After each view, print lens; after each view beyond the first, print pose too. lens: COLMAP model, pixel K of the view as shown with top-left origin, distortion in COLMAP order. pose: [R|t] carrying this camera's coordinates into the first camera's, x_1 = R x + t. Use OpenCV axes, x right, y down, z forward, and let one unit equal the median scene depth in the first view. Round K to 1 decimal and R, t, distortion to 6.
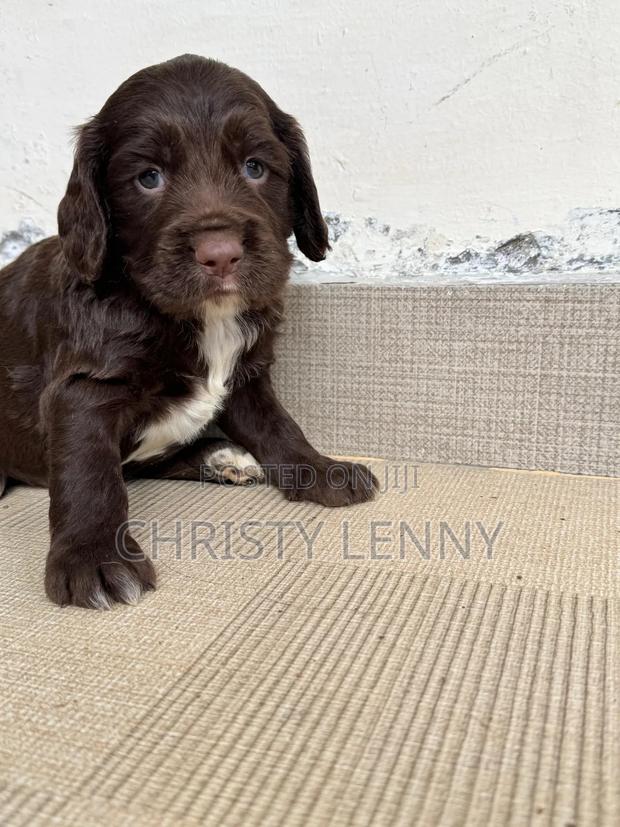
lens RADIAL K [[705.9, 0, 323.4], [0, 705.9, 423.1], [0, 0, 1]] dist [0.114450, -0.207475]
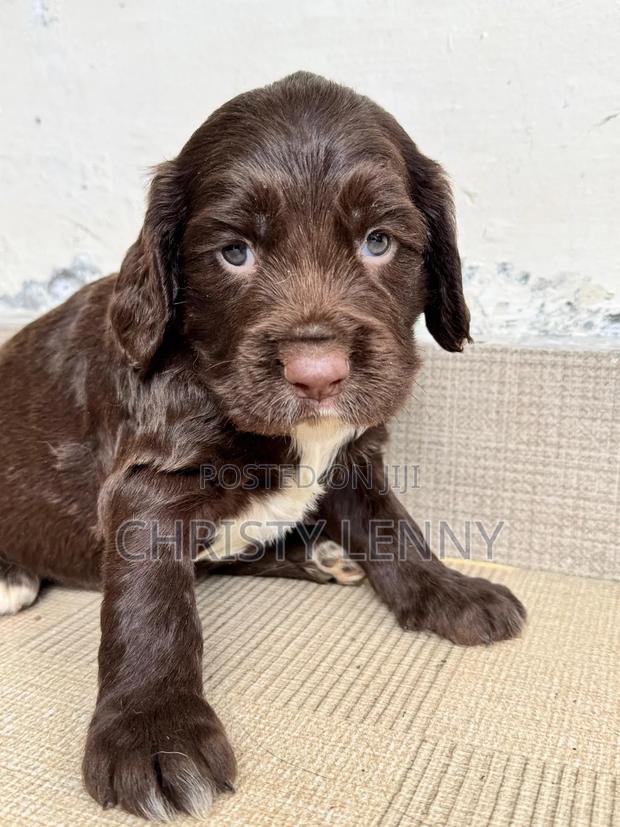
lens RADIAL K [[705.9, 0, 323.4], [0, 705.9, 423.1], [0, 0, 1]] dist [0.114450, -0.207475]
pose [[0.998475, 0.034476, -0.043114, -0.099289], [-0.036770, 0.997886, -0.053592, -0.059730], [0.041175, 0.055096, 0.997632, 0.208697]]
